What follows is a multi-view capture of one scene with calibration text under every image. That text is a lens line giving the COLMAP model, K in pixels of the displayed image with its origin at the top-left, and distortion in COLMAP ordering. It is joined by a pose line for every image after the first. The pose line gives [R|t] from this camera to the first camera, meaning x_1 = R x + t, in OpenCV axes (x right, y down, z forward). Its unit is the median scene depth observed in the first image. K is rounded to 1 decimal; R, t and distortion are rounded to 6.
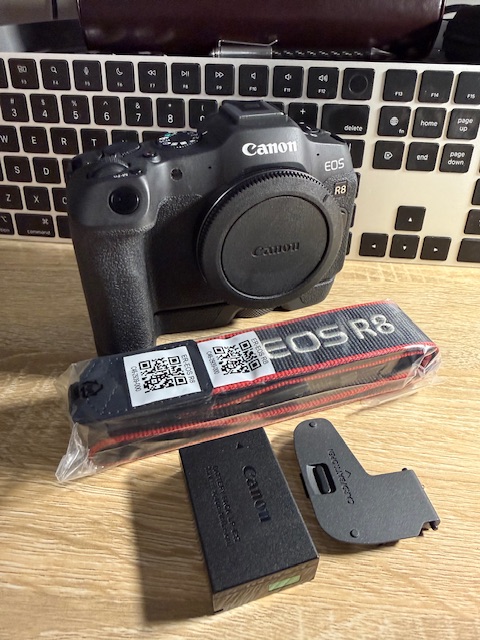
lens RADIAL K [[458.7, 0, 240.2], [0, 458.7, 282.5], [0, 0, 1]] dist [-0.005390, 0.003300]
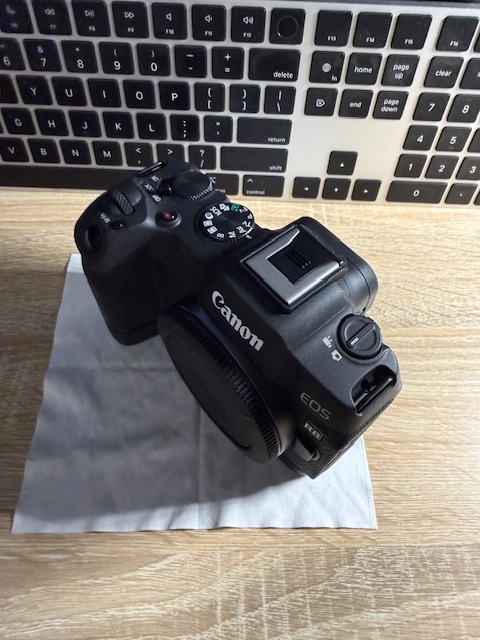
lens RADIAL K [[461.1, 0, 238.6], [0, 461.1, 290.2], [0, 0, 1]] dist [-0.003744, 0.004521]
pose [[0.996456, -0.056224, 0.062559, 0.075674], [0.029357, 0.929469, 0.367731, -0.278959], [-0.078822, -0.364592, 0.927825, -0.008746]]
